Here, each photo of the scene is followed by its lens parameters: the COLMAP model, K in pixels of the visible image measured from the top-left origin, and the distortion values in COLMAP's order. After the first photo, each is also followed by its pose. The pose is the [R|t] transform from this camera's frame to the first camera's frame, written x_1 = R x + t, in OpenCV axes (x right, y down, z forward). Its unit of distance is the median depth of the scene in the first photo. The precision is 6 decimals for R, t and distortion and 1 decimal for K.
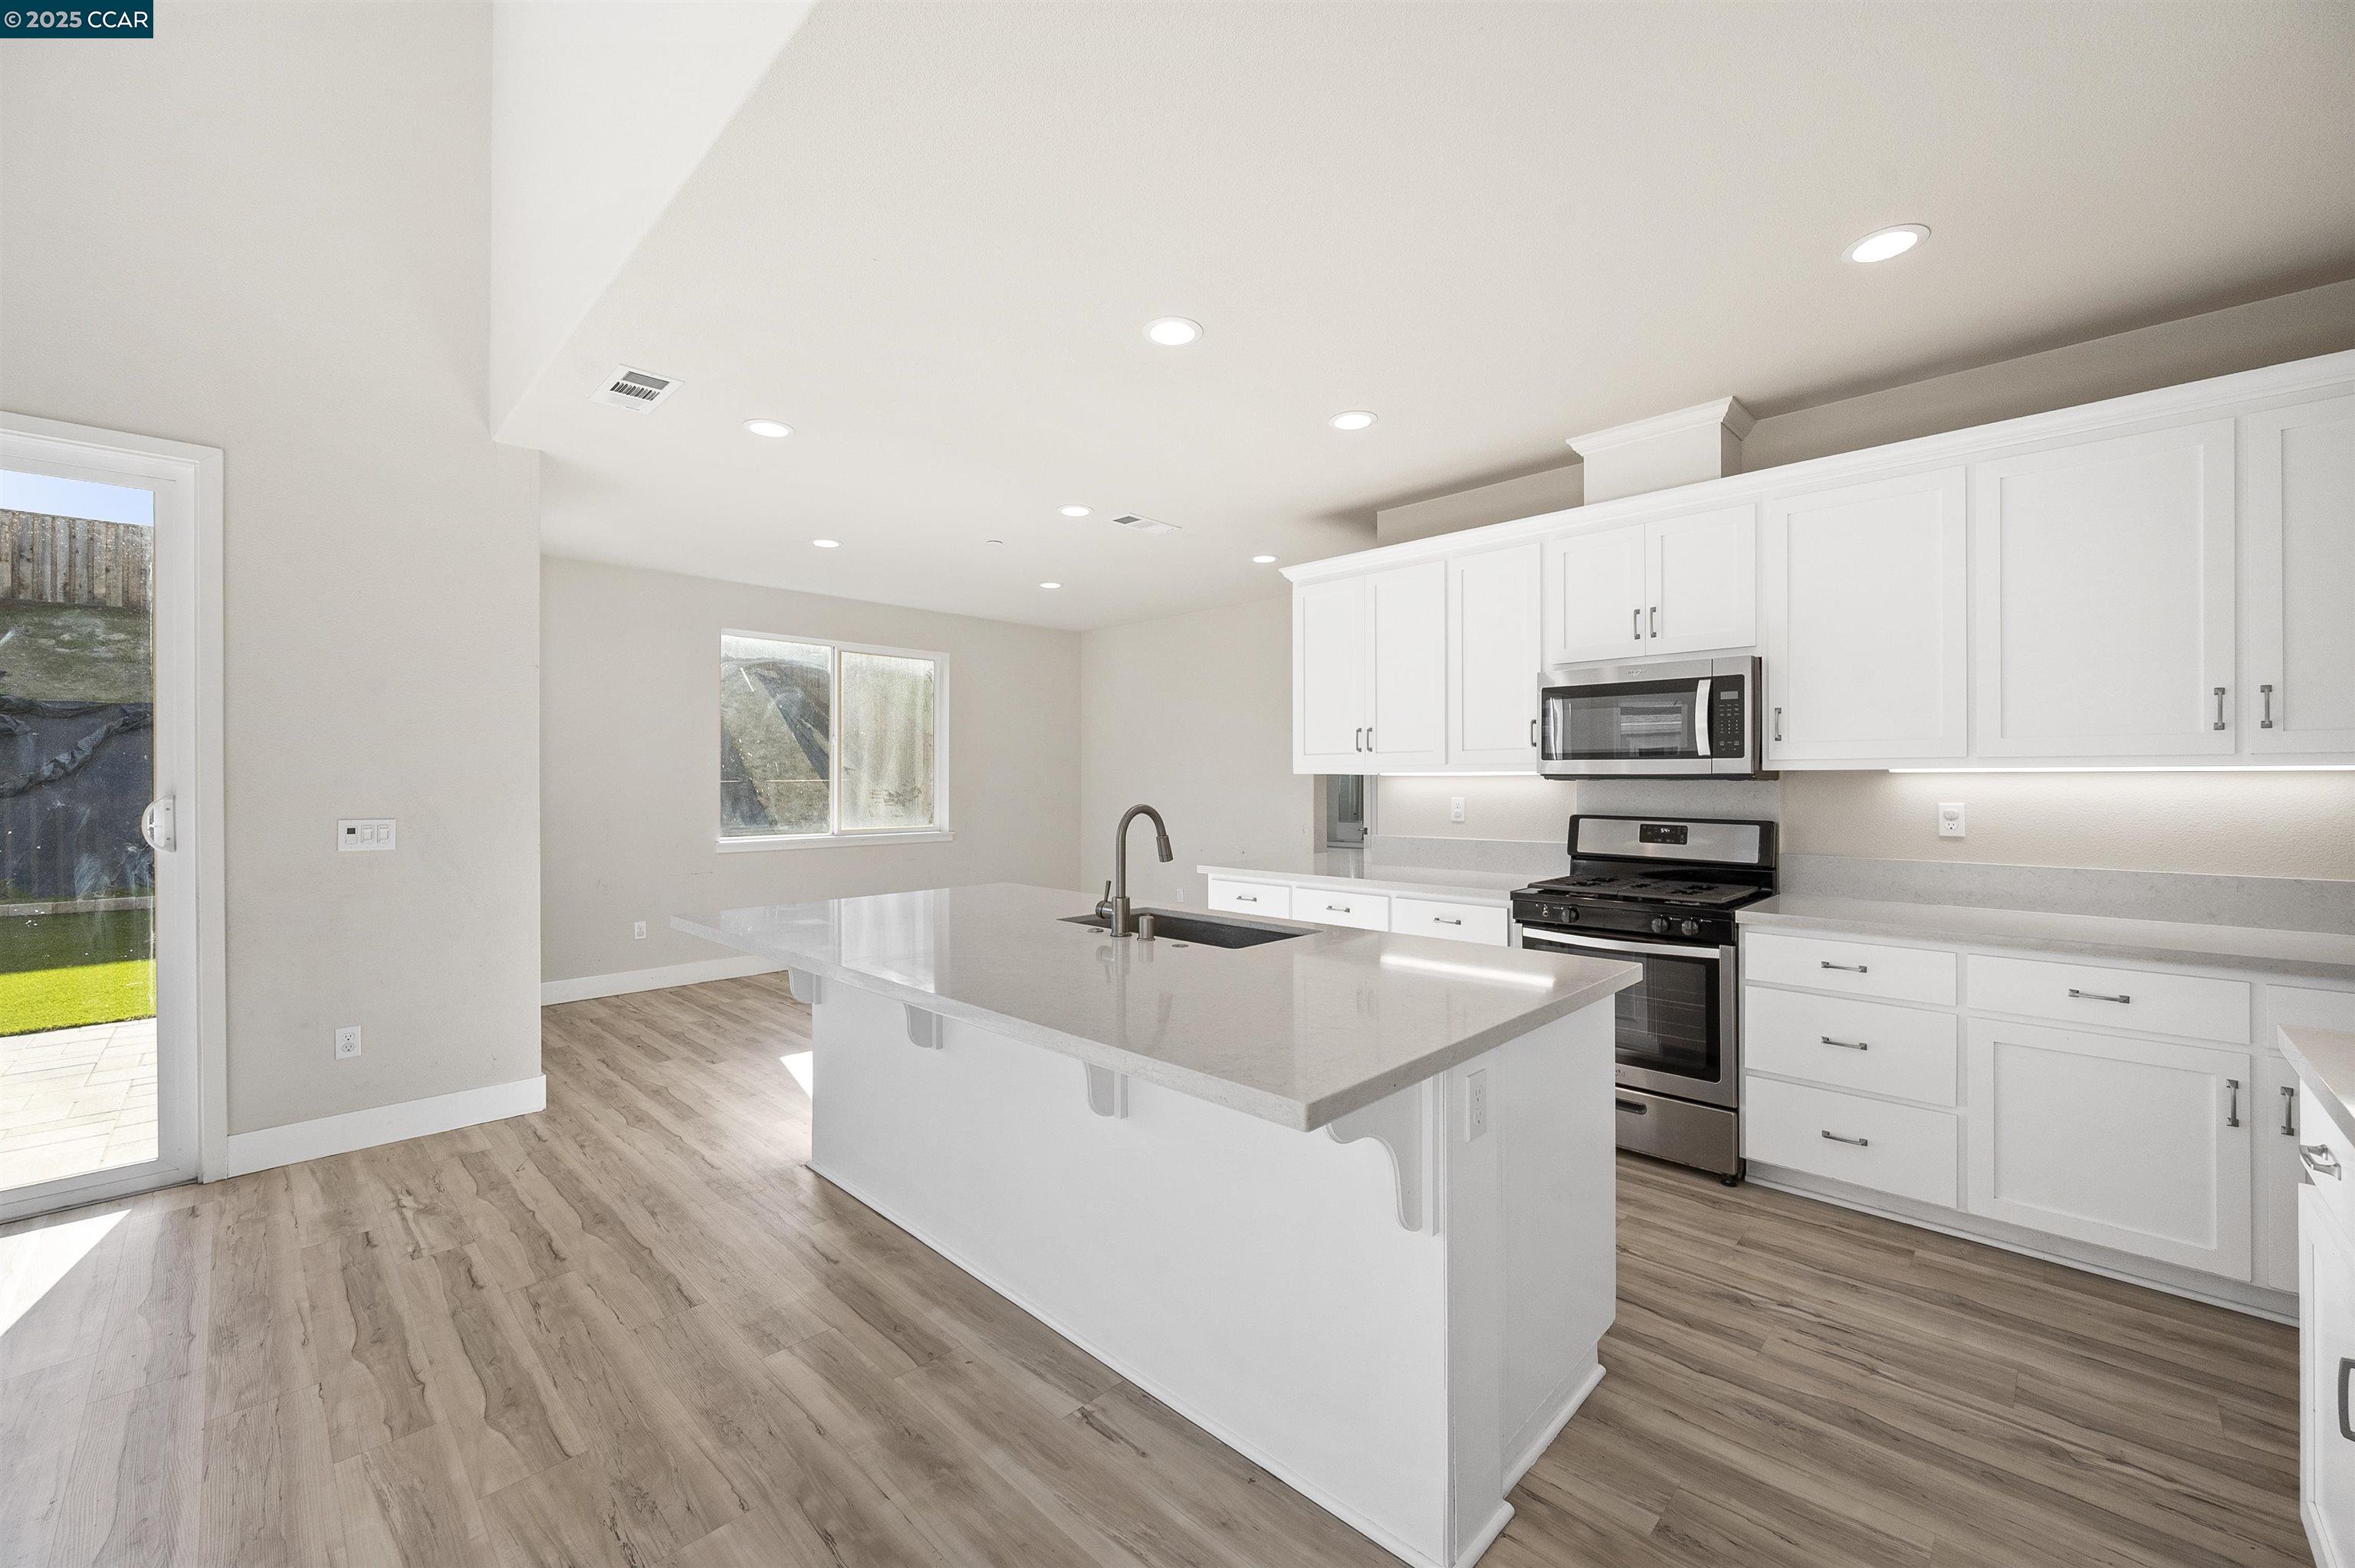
lens RADIAL K [[927.9, 0, 1178.9], [0, 927.9, 782.9], [0, 0, 1]] dist [-0.001223, -0.000102]
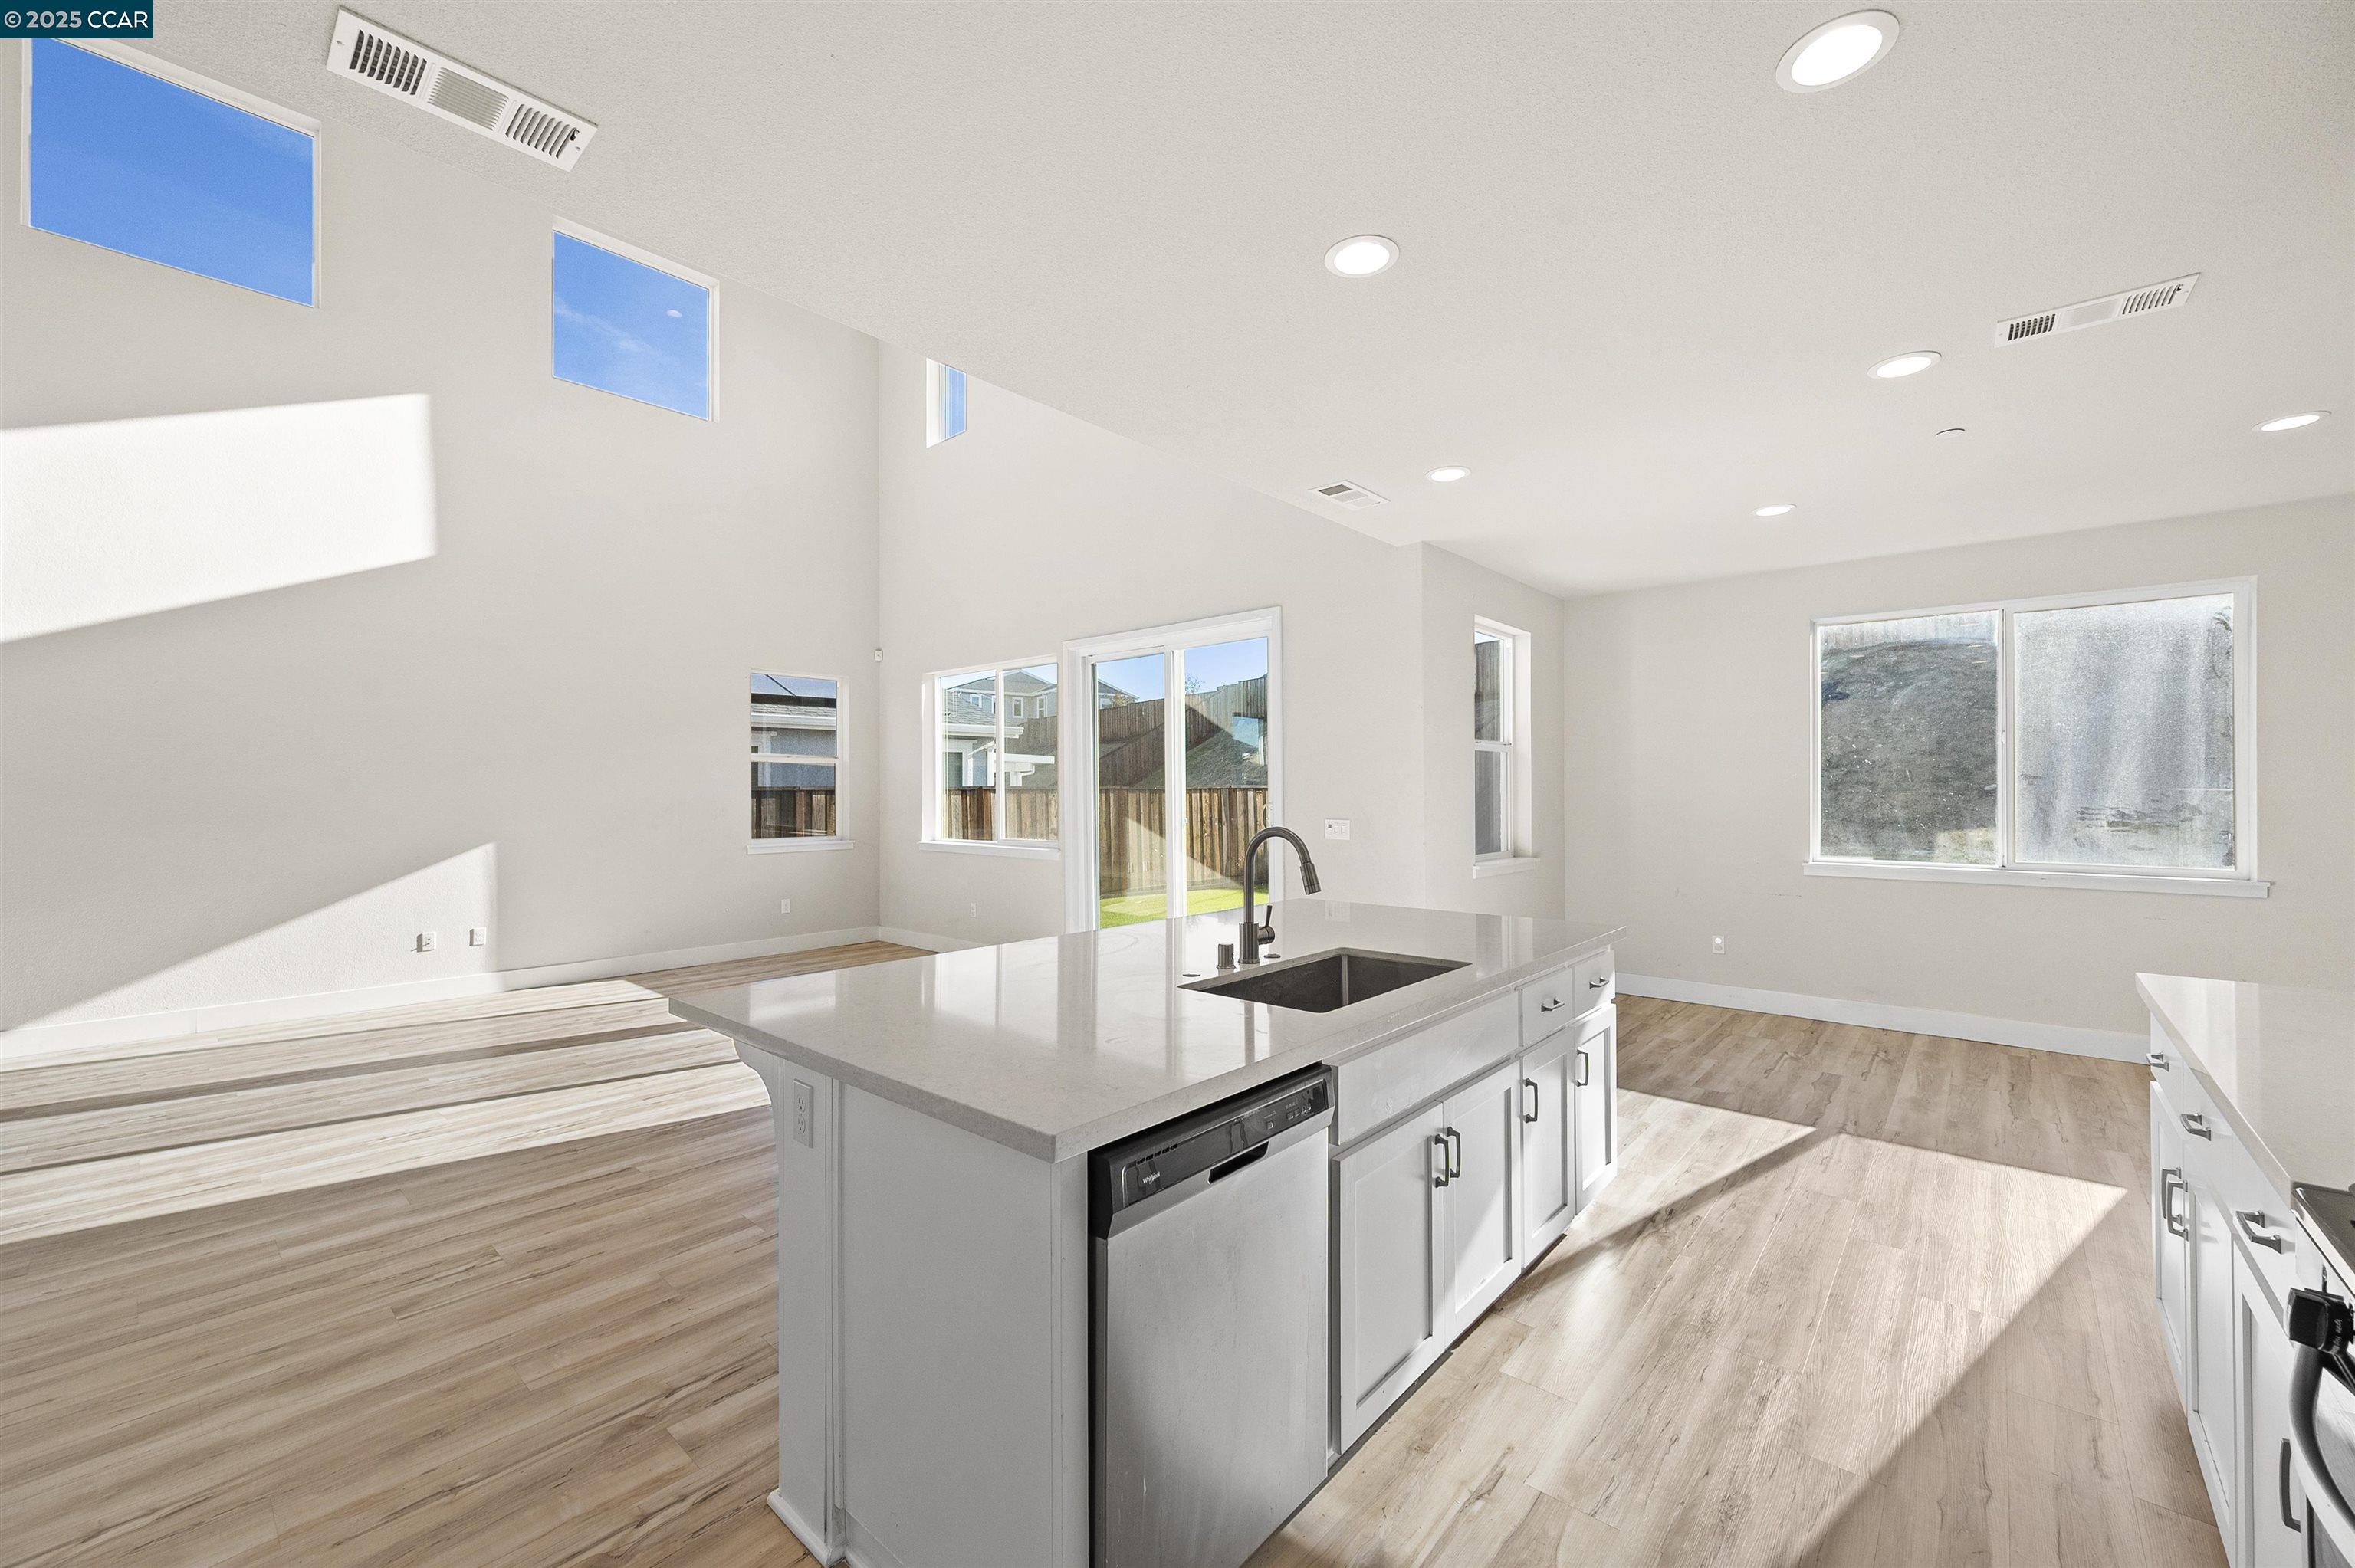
lens RADIAL K [[932.4, 0, 1175.0], [0, 932.4, 784.8], [0, 0, 1]] dist [-0.002334, -0.000293]
pose [[0.048852, -0.004834, -0.998794, 0.691236], [-0.001351, 0.999987, -0.004906, -0.010418], [0.998805, 0.001589, 0.048845, 0.674362]]
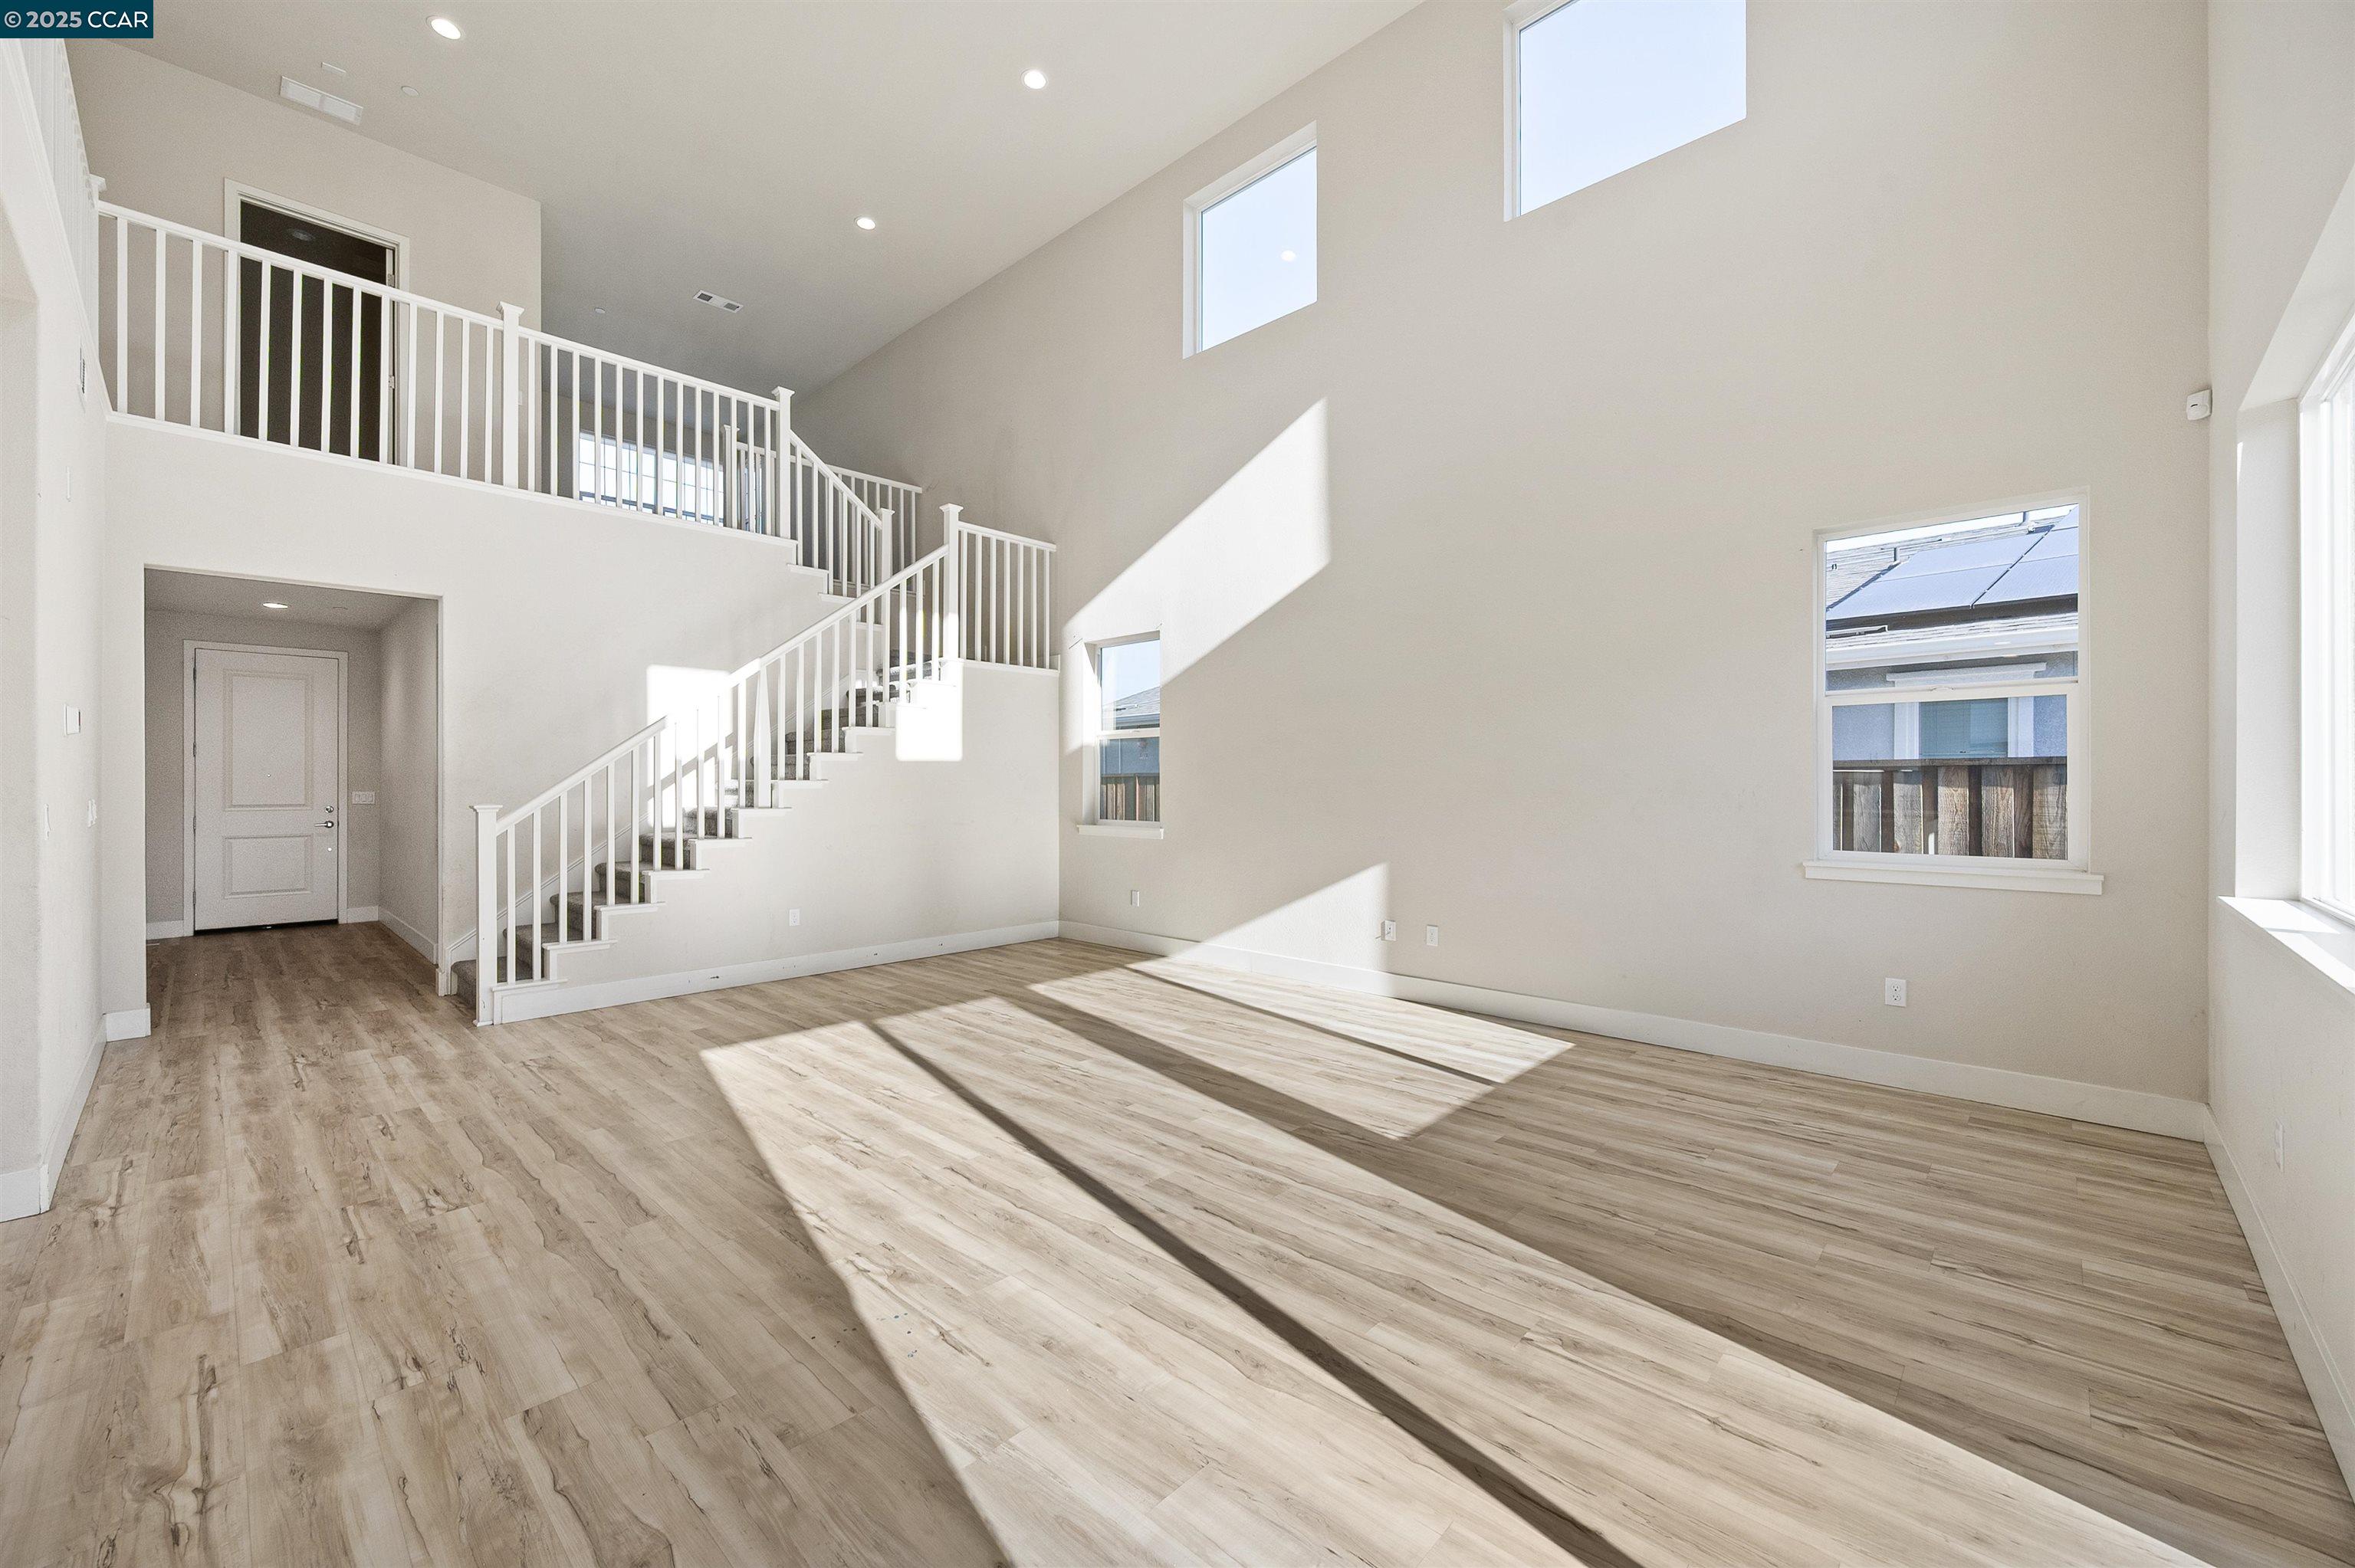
lens RADIAL K [[926.1, 0, 1175.7], [0, 926.1, 787.0], [0, 0, 1]] dist [-0.000547, 0.000302]
pose [[-0.999894, 0.004030, -0.013981, -0.818115], [0.003915, 0.999959, 0.008219, 0.018136], [0.014013, 0.008164, -0.999868, 0.955349]]
